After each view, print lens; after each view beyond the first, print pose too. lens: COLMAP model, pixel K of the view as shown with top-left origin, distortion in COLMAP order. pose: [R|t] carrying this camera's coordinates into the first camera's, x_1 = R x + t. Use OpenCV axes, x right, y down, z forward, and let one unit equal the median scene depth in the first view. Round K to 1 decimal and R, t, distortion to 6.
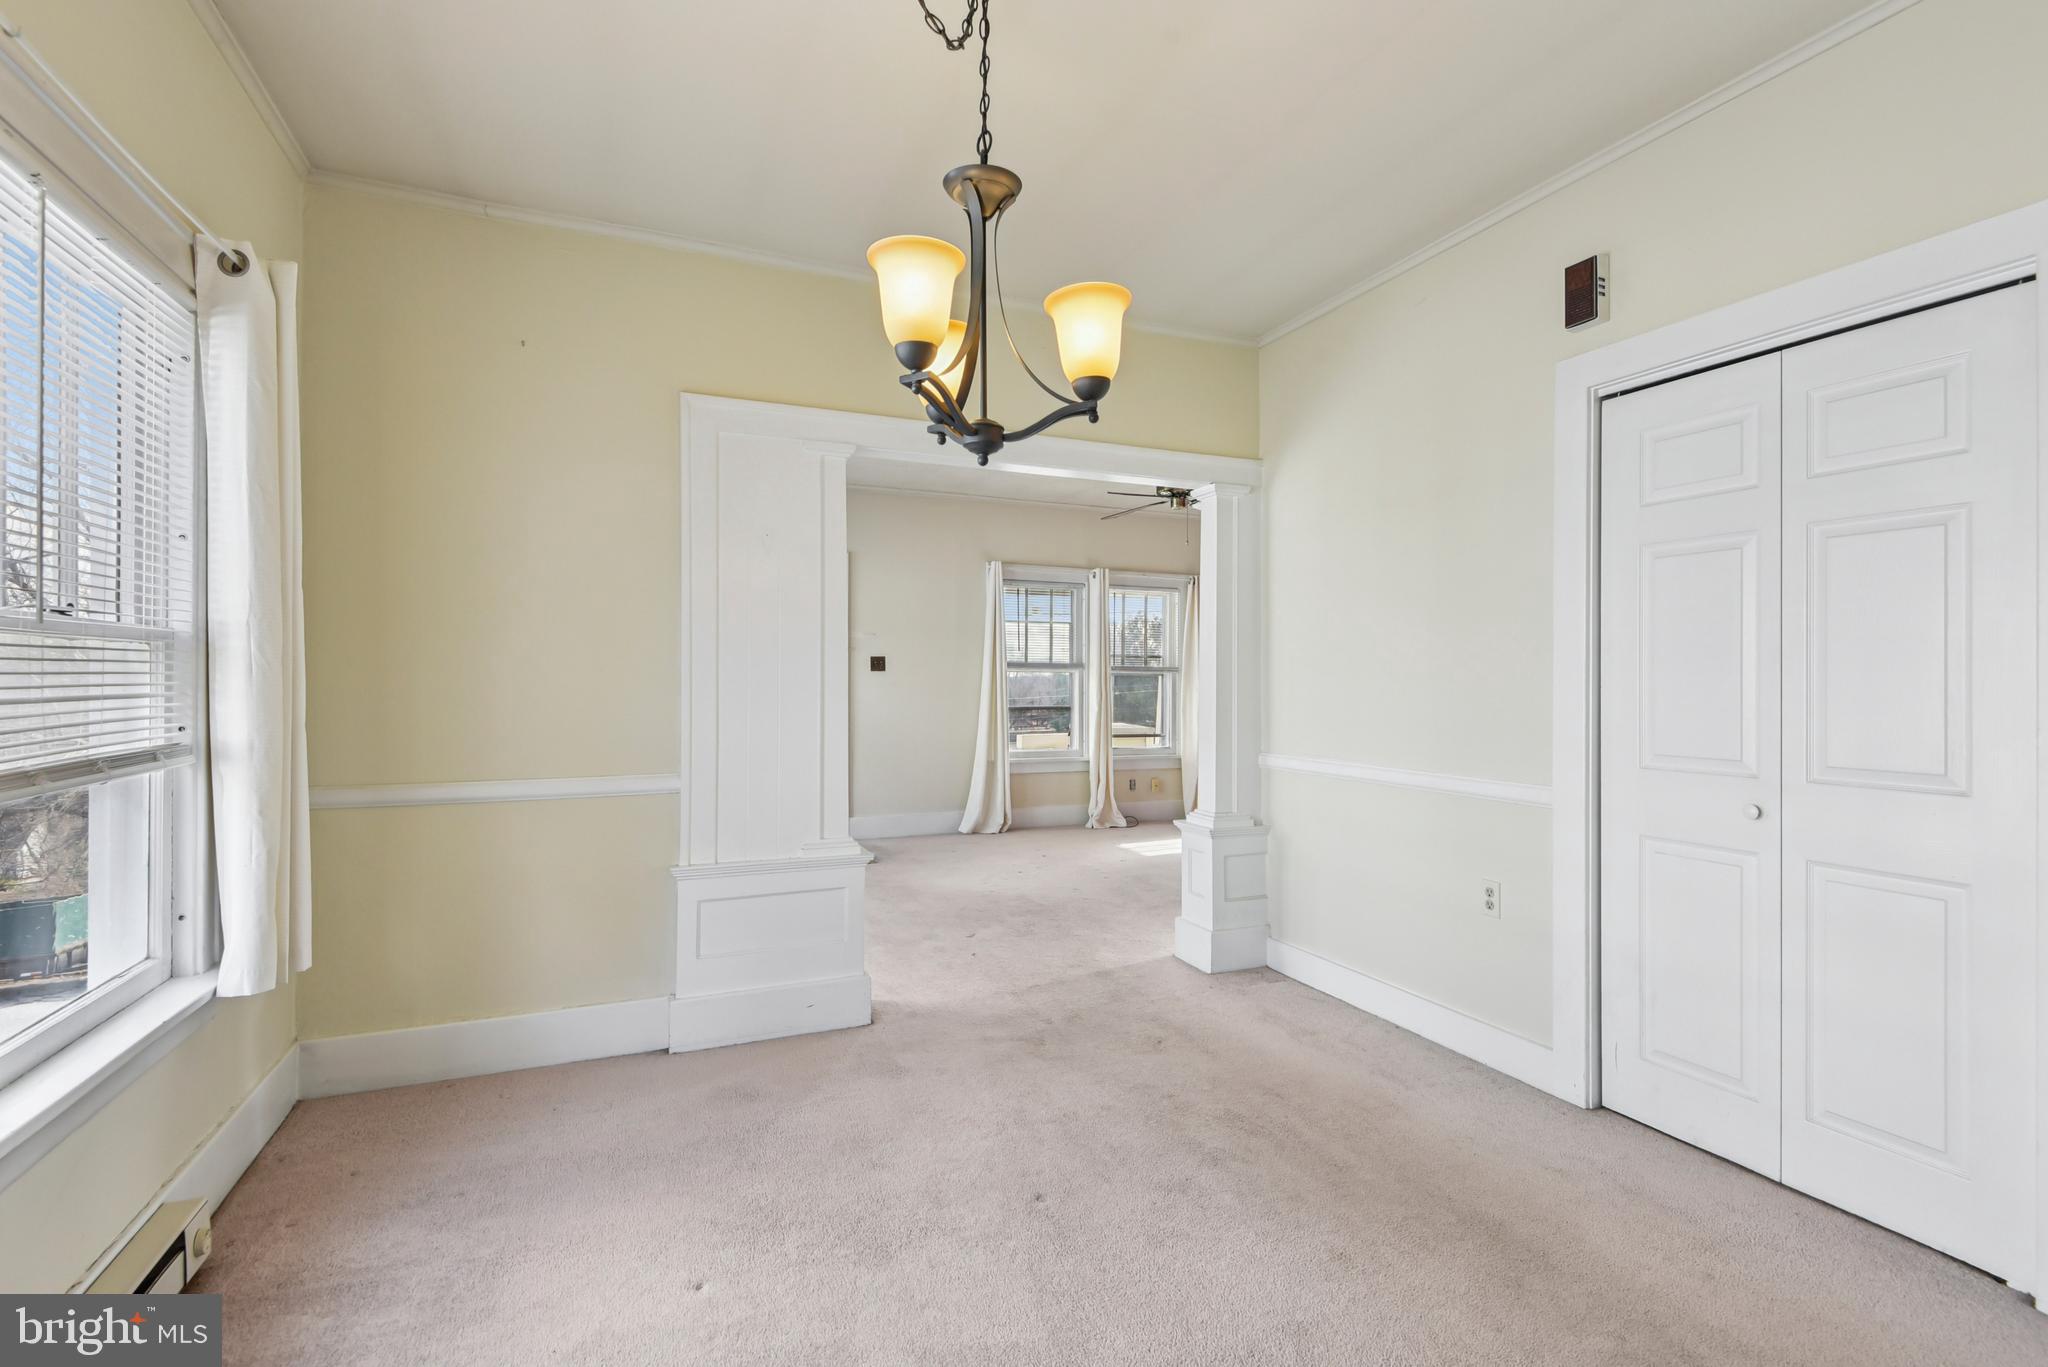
lens RADIAL K [[955.8, 0, 1013.5], [0, 955.8, 688.0], [0, 0, 1]] dist [-0.001440, -0.000815]
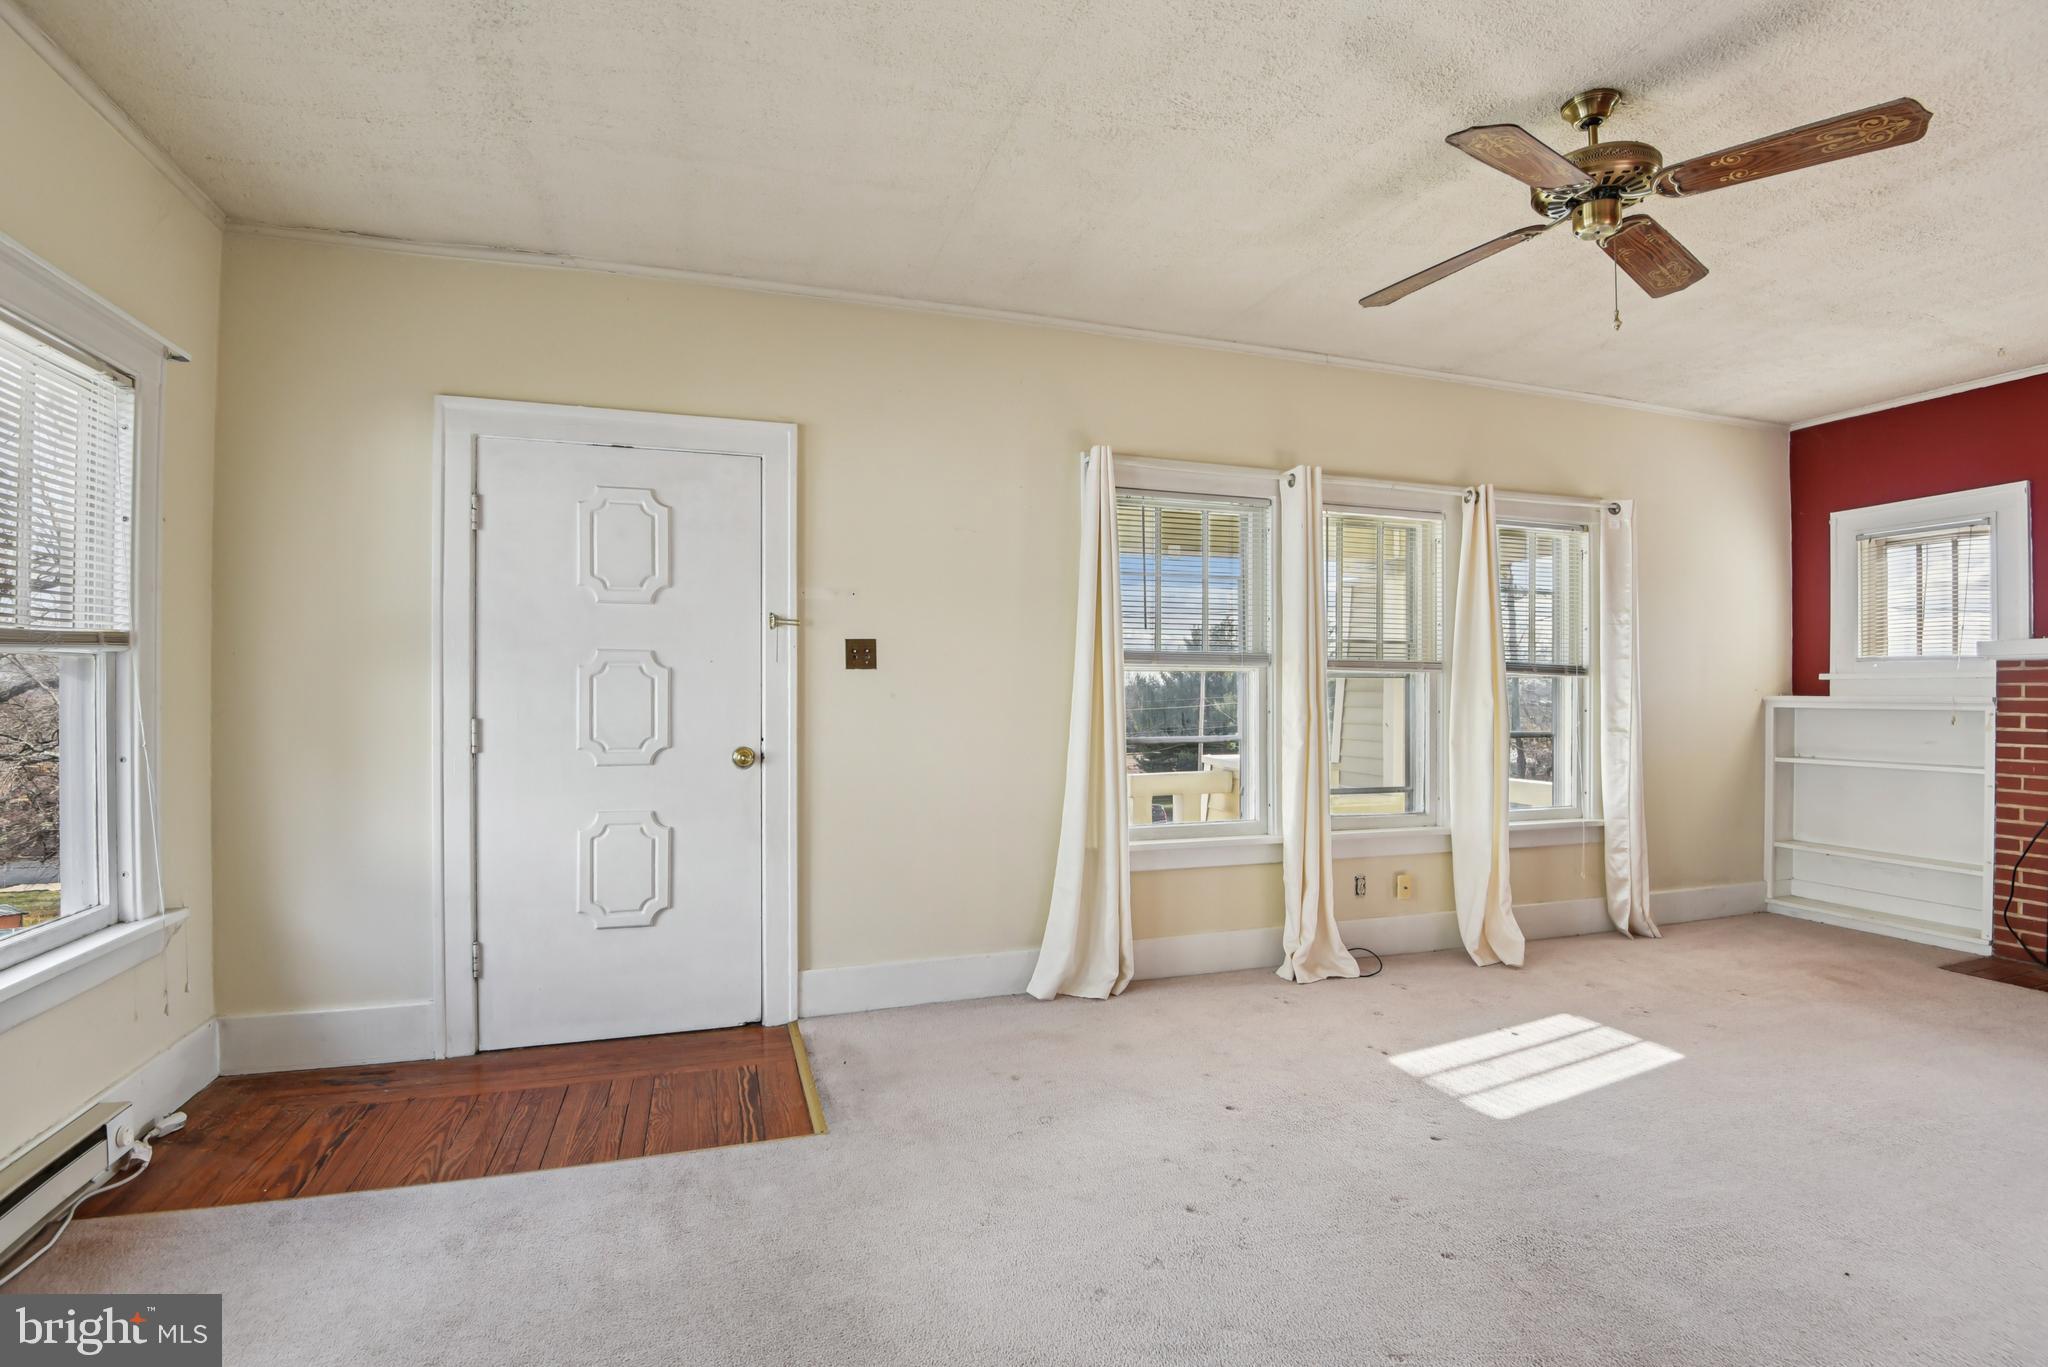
lens RADIAL K [[971.5, 0, 1017.9], [0, 971.5, 691.1], [0, 0, 1]] dist [-0.001833, -0.026490]
pose [[0.997119, -0.004471, -0.075724, -0.022717], [0.003842, 0.999957, -0.008448, -0.001746], [0.075759, 0.008133, 0.997093, 0.476015]]
